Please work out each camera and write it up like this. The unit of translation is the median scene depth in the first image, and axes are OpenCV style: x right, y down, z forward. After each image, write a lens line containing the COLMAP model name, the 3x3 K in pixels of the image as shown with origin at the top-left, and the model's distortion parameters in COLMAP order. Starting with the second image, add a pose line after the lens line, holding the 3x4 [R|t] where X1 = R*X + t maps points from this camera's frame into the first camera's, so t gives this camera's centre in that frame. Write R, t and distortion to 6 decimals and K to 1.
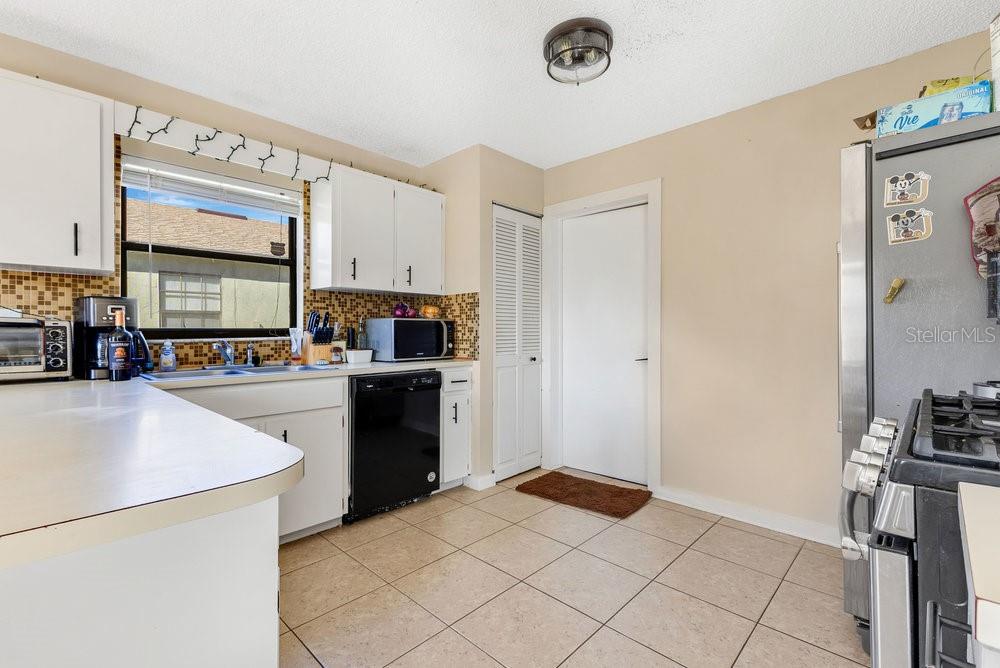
lens RADIAL K [[452.4, 0, 500.5], [0, 452.4, 331.8], [0, 0, 1]] dist [0.011508, -0.000457]
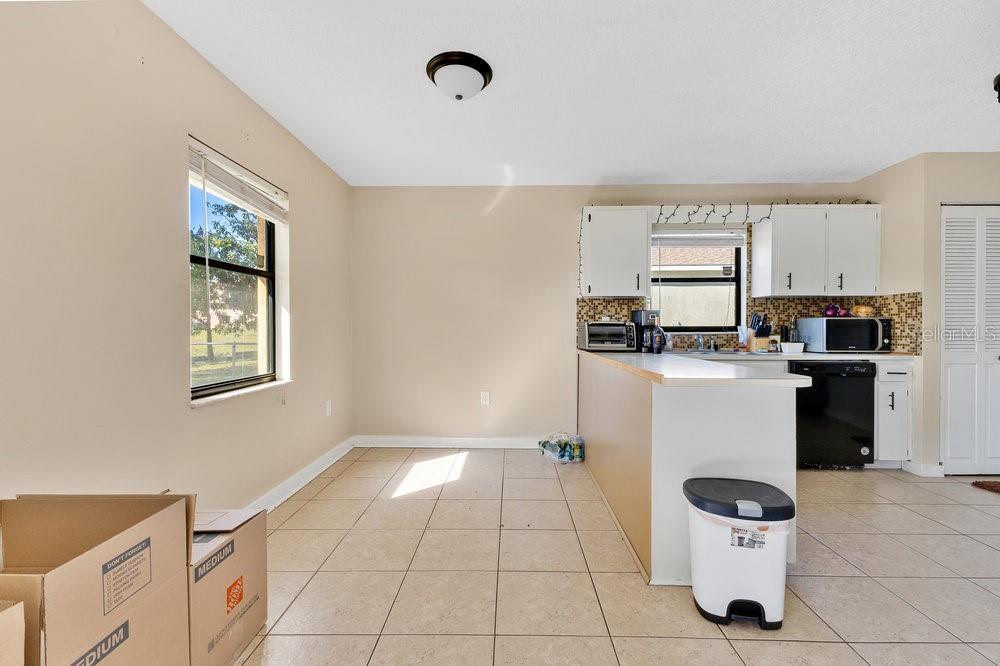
lens RADIAL K [[438.8, 0, 502.6], [0, 438.8, 329.1], [0, 0, 1]] dist [0.012859, 0.000377]
pose [[0.681146, 0.004621, -0.732133, 0.048835], [-0.003041, 0.999989, 0.003483, -0.000125], [0.732141, -0.000146, 0.681153, -0.476224]]
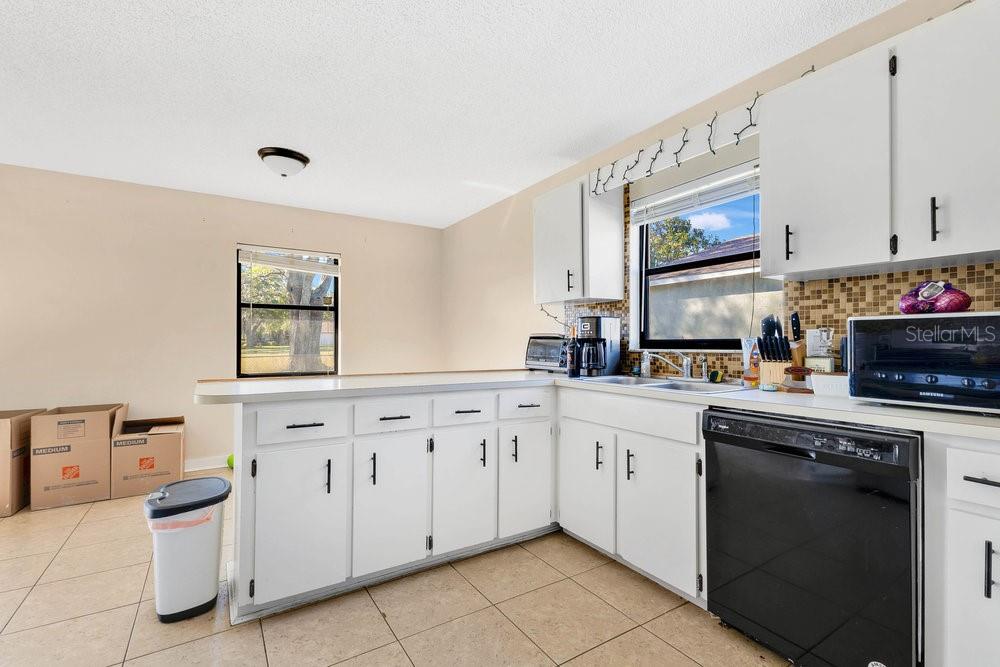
lens RADIAL K [[449.6, 0, 508.8], [0, 449.6, 338.5], [0, 0, 1]] dist [0.012011, 0.000040]
pose [[-0.223102, -0.007665, -0.974765, 0.355505], [-0.002892, 0.999970, -0.007201, -0.000639], [0.974791, 0.001212, -0.223117, 0.730335]]
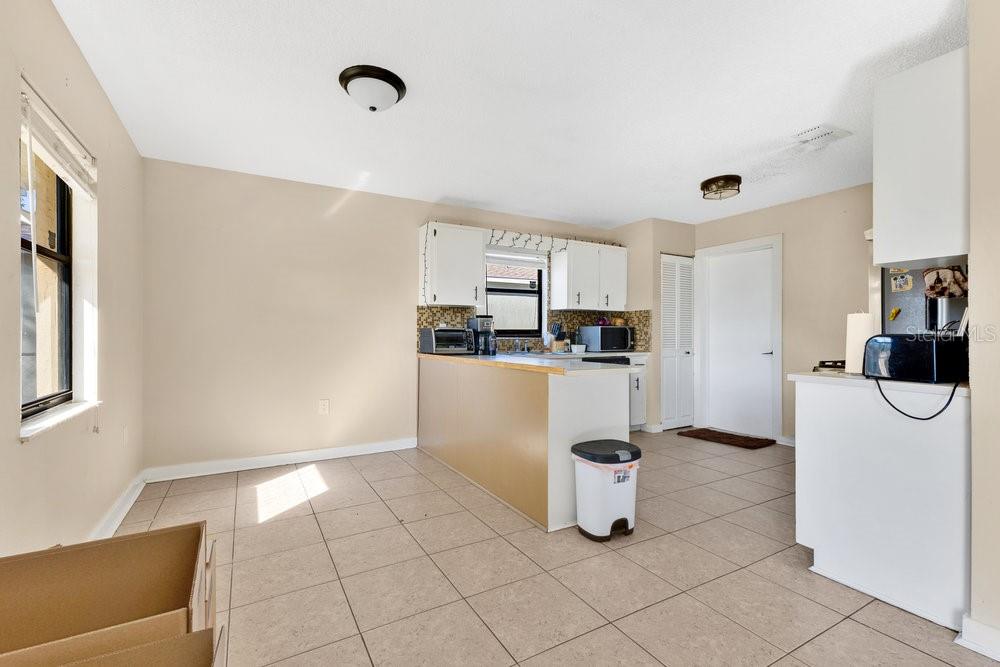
lens RADIAL K [[441.2, 0, 498.3], [0, 441.2, 334.3], [0, 0, 1]] dist [0.010723, 0.000600]
pose [[0.956122, -0.002255, -0.292961, -0.115419], [-0.000280, 0.999963, -0.008611, 0.014711], [0.292969, 0.008315, 0.956086, -0.681478]]
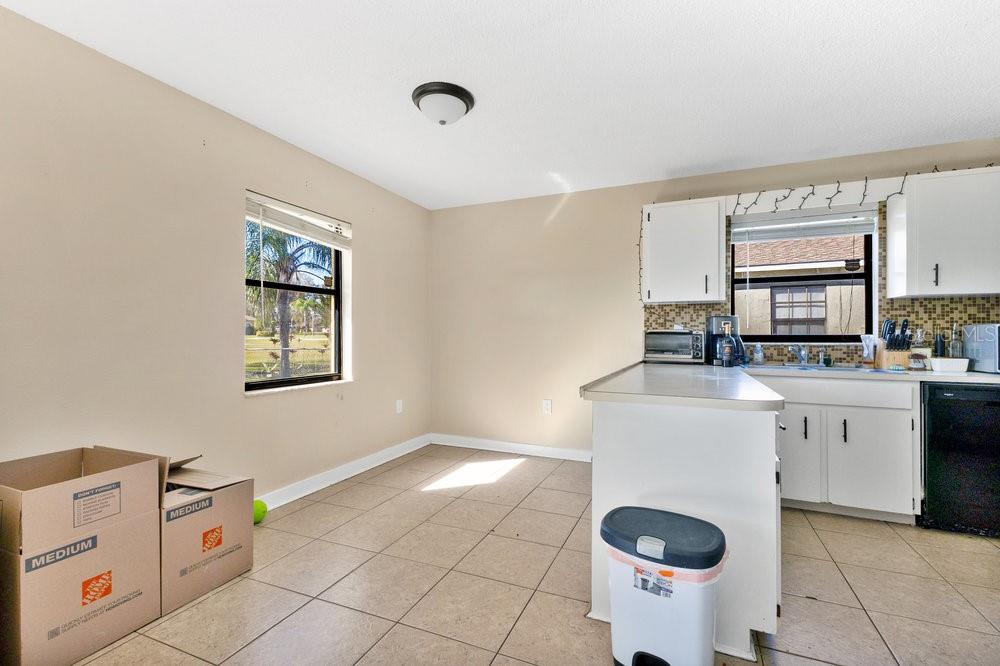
lens RADIAL K [[438.0, 0, 499.9], [0, 438.0, 328.9], [0, 0, 1]] dist [0.029743, -0.007566]
pose [[0.356568, -0.010648, -0.934209, 0.232388], [-0.007097, 0.999875, -0.014105, -0.001376], [0.934242, 0.011660, 0.356448, -0.216410]]
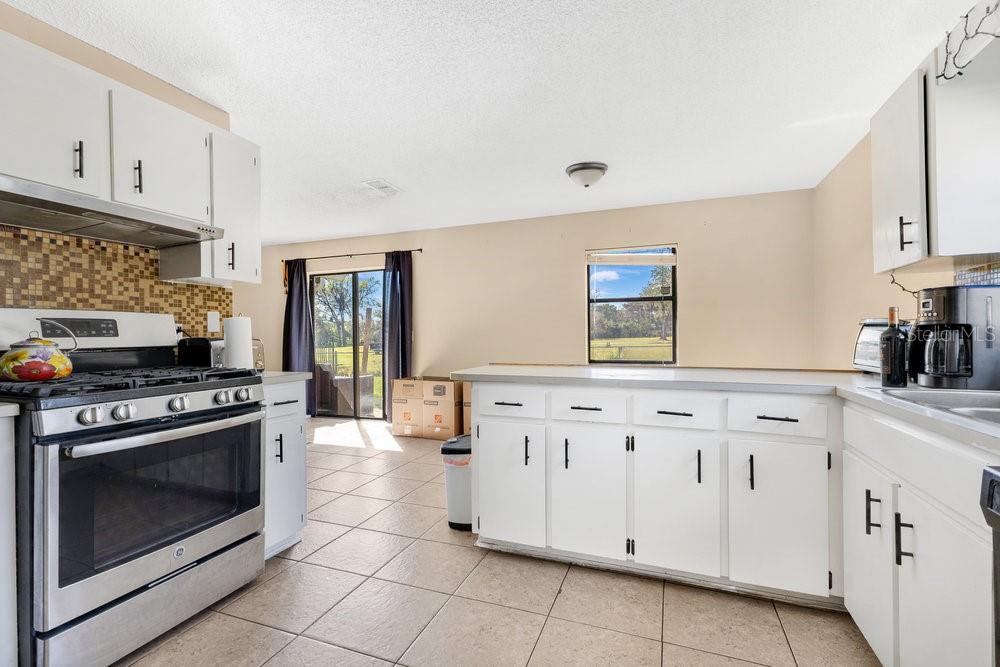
lens RADIAL K [[452.4, 0, 500.5], [0, 452.4, 331.3], [0, 0, 1]] dist [0.011508, -0.000457]
pose [[-0.917482, 0.008900, -0.397678, 0.134401], [0.010474, 0.999944, -0.001786, -0.004000], [0.397640, -0.005804, -0.917523, 0.989543]]
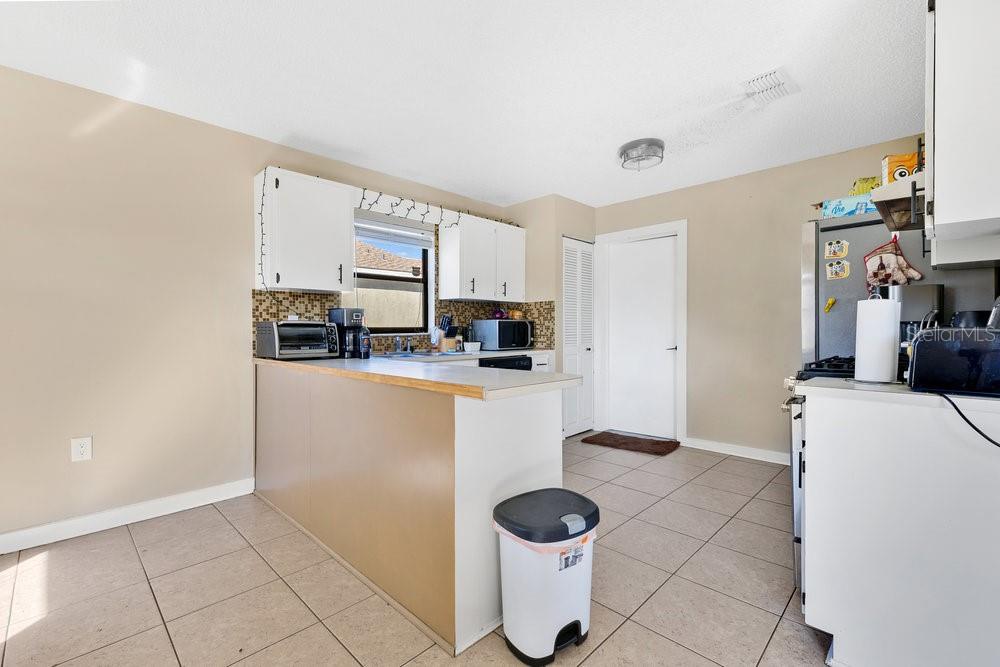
lens RADIAL K [[441.2, 0, 498.3], [0, 441.2, 334.3], [0, 0, 1]] dist [0.010723, 0.000600]
pose [[0.999784, -0.001427, -0.020726, -0.204072], [0.001631, 0.999951, 0.009805, 0.002217], [0.020711, -0.009836, 0.999737, -0.388315]]
